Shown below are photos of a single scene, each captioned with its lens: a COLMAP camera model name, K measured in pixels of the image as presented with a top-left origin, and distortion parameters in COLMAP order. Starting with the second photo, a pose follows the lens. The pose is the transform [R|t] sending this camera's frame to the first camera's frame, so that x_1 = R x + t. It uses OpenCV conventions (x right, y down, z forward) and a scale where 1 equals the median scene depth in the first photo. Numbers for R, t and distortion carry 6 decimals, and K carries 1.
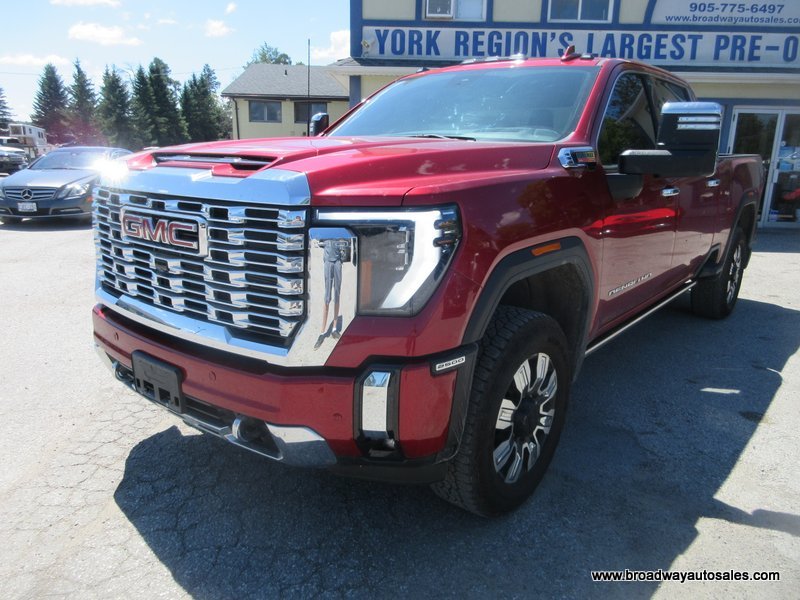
lens RADIAL K [[603.4, 0, 397.7], [0, 603.4, 302.6], [0, 0, 1]] dist [0.009619, -0.003546]
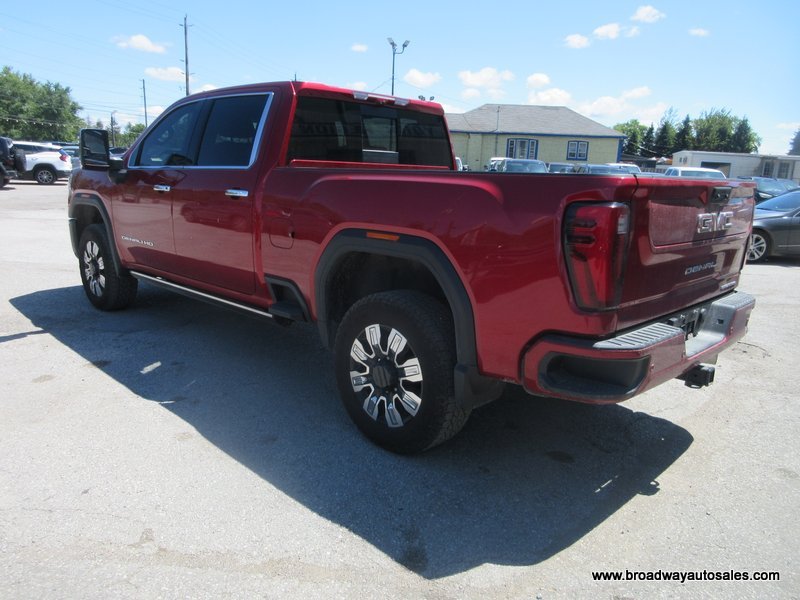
lens RADIAL K [[603.4, 0, 402.9], [0, 603.4, 296.4], [0, 0, 1]] dist [0.009619, -0.003546]
pose [[-0.087092, 0.183511, -0.979152, 1.533464], [-0.284015, 0.937521, 0.200971, -0.330737], [0.954856, 0.295597, -0.029531, 1.407423]]
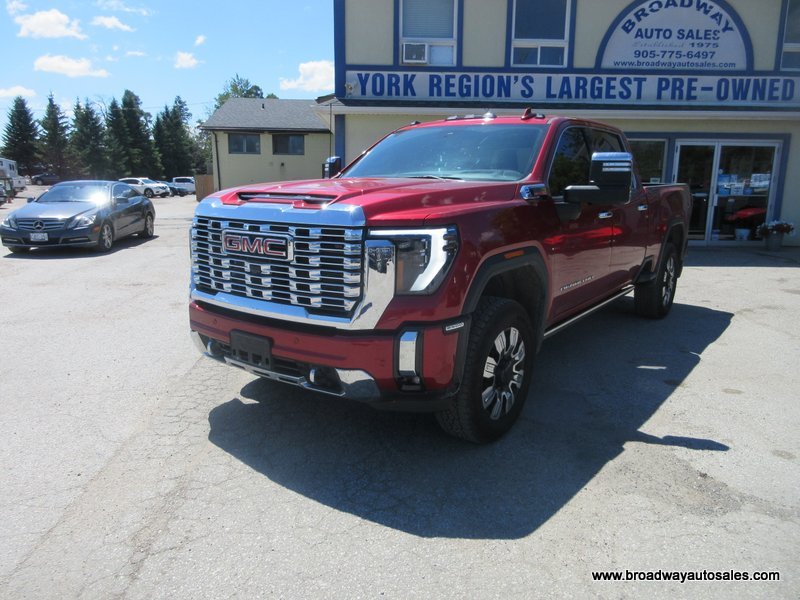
lens RADIAL K [[603.4, 0, 398.0], [0, 603.4, 302.5], [0, 0, 1]] dist [0.009619, -0.003546]
pose [[0.998758, -0.019744, 0.045748, -0.061490], [0.021717, 0.998837, -0.043056, 0.049675], [-0.044844, 0.043996, 0.998025, -0.261643]]
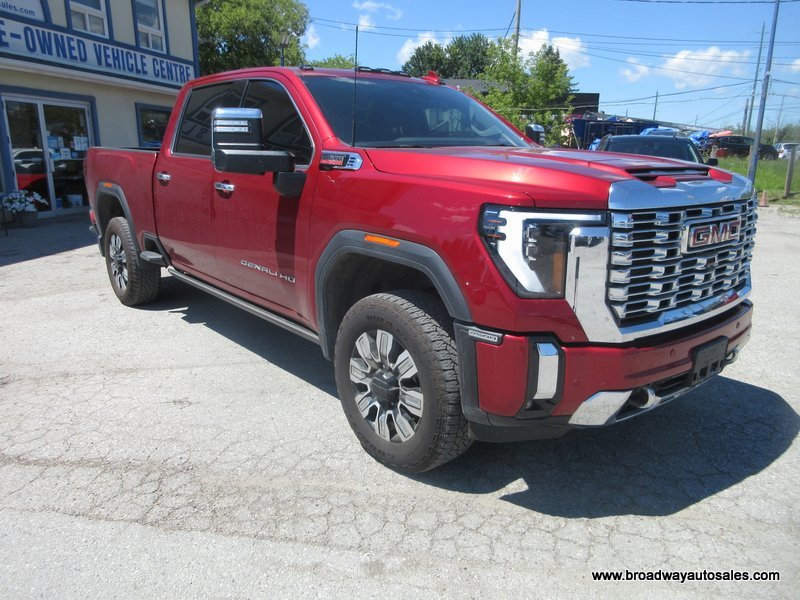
lens RADIAL K [[603.4, 0, 402.0], [0, 603.4, 300.9], [0, 0, 1]] dist [0.009619, -0.003546]
pose [[0.177232, -0.256227, 0.950230, -0.900565], [0.233154, 0.948961, 0.212398, -0.210291], [-0.956153, 0.183906, 0.227927, 0.722329]]
